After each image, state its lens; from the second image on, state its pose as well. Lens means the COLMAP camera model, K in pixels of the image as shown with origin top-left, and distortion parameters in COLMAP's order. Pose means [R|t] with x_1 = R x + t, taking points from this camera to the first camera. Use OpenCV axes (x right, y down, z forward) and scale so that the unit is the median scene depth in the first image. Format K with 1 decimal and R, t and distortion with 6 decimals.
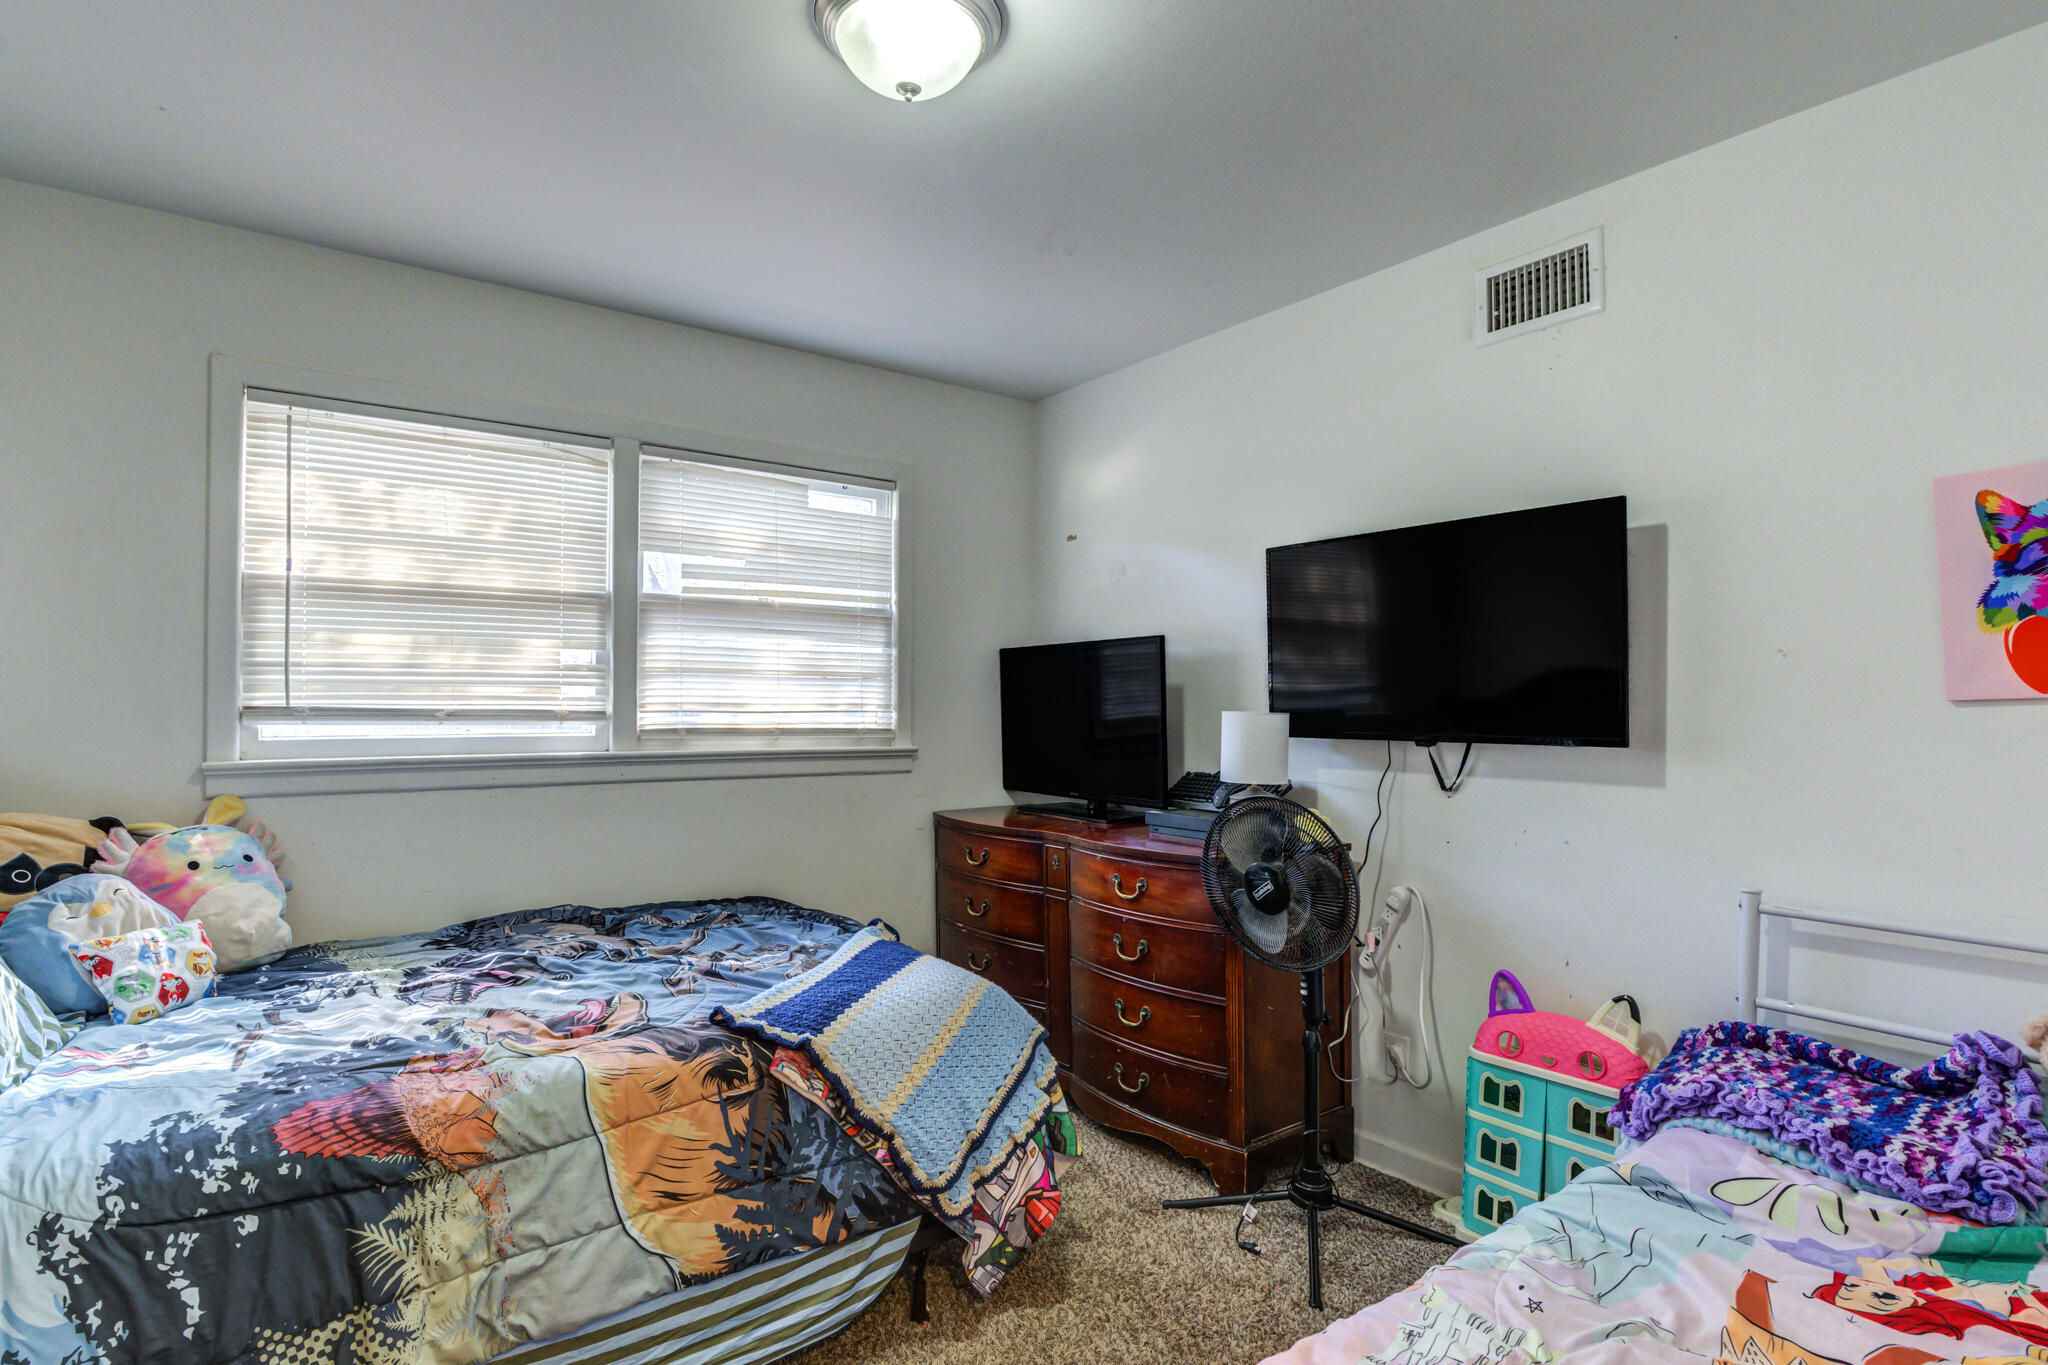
lens RADIAL K [[1015.4, 0, 985.4], [0, 1015.4, 673.9], [0, 0, 1]] dist [0.027068, 0.000904]
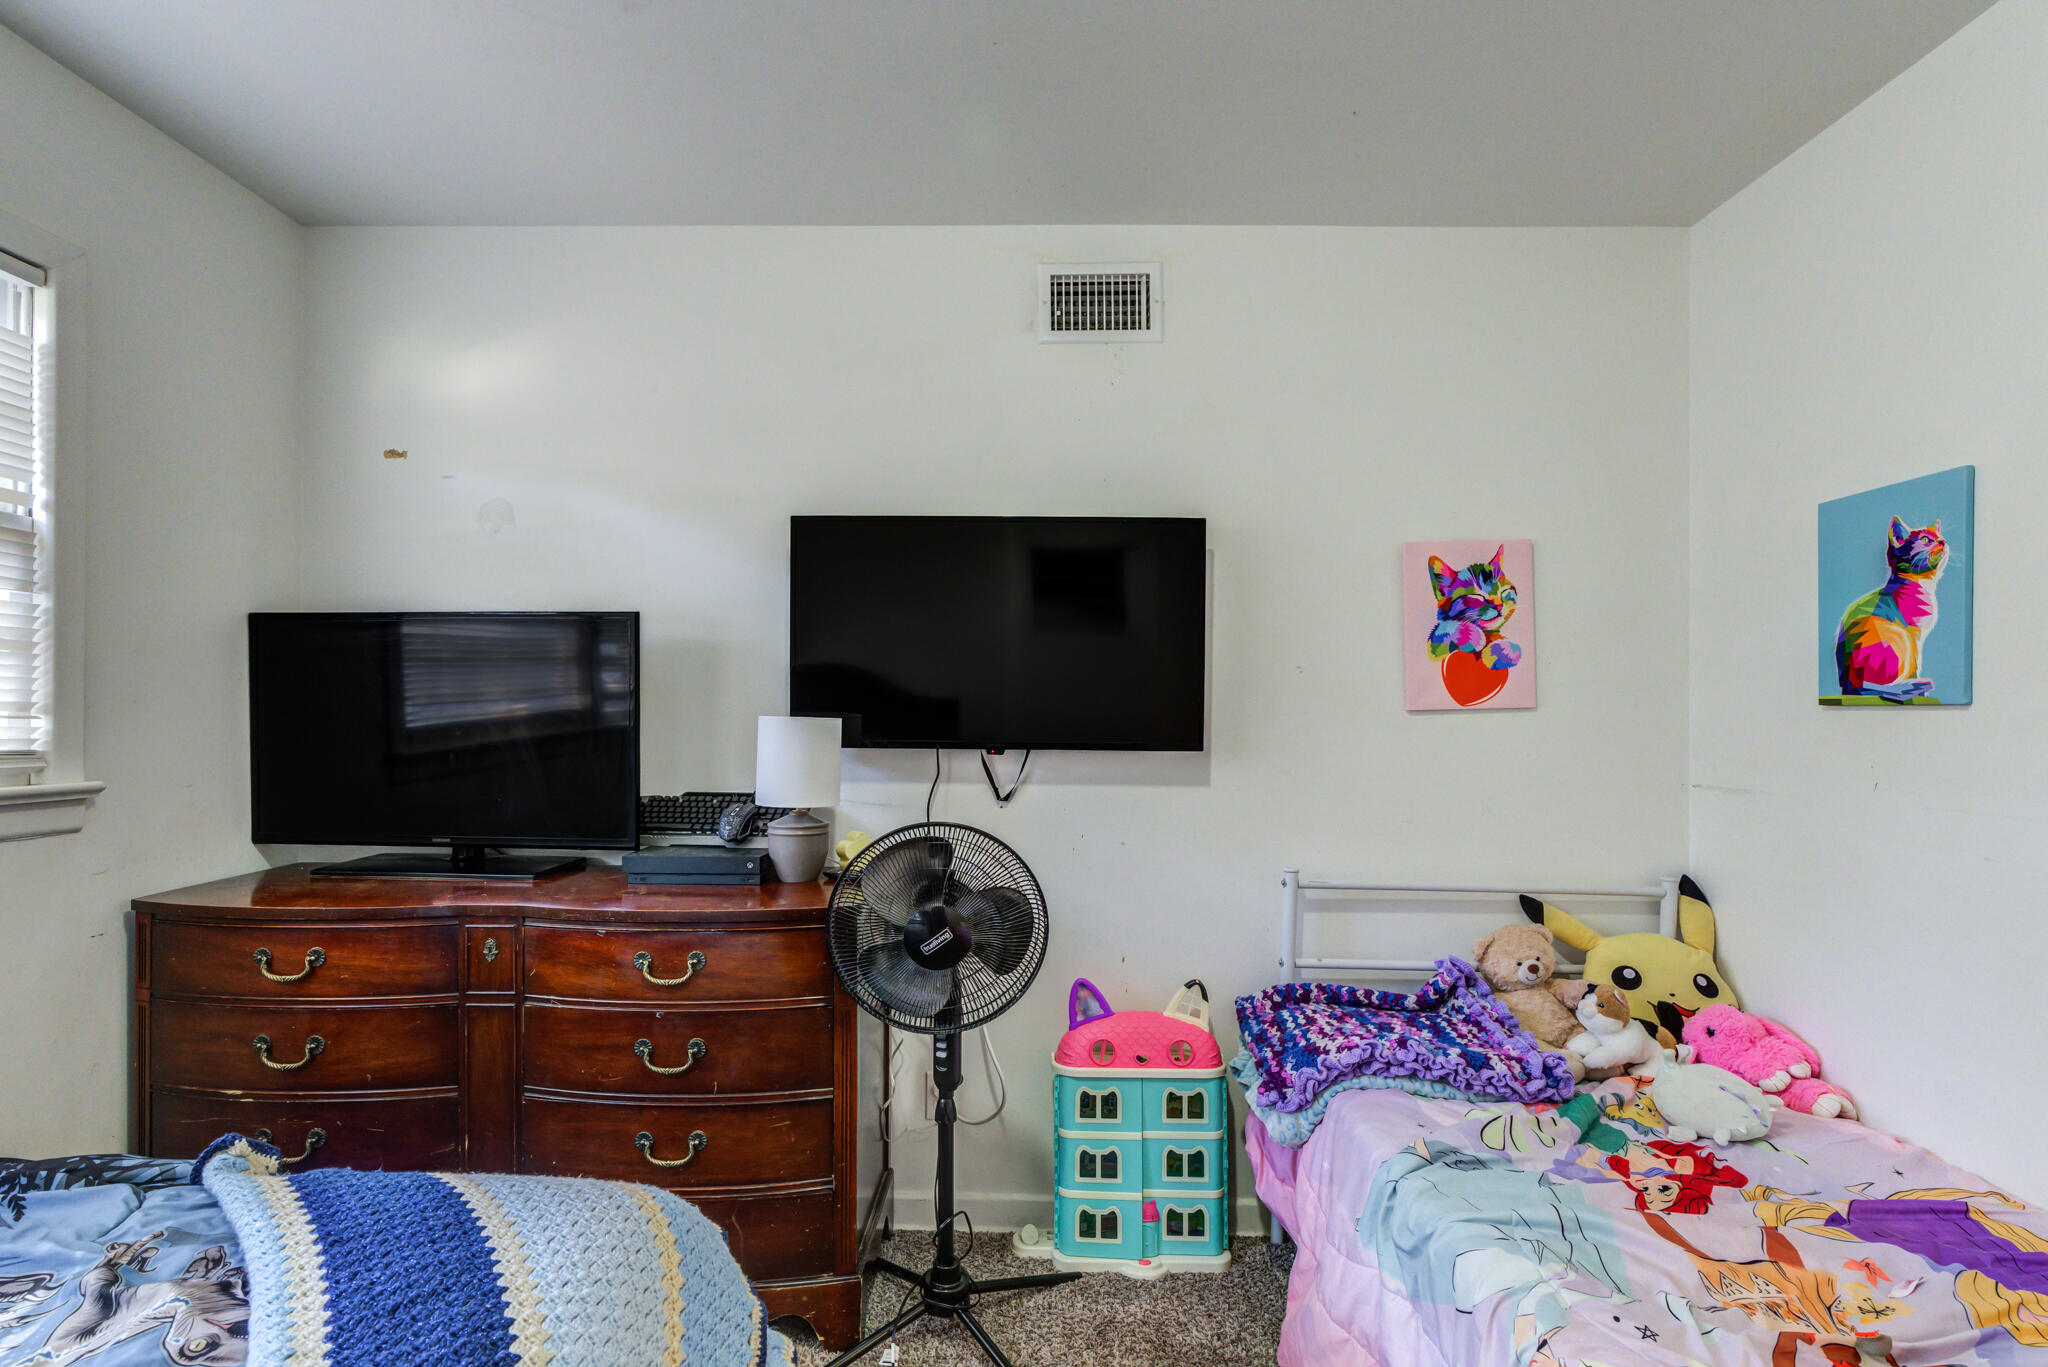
lens RADIAL K [[1022.0, 0, 1020.6], [0, 1022.0, 692.4], [0, 0, 1]] dist [0.032083, 0.001080]
pose [[0.619066, 0.018151, 0.785129, -0.327477], [-0.032269, 0.999476, 0.002337, 0.012191], [-0.784676, -0.026783, 0.619328, 0.456518]]
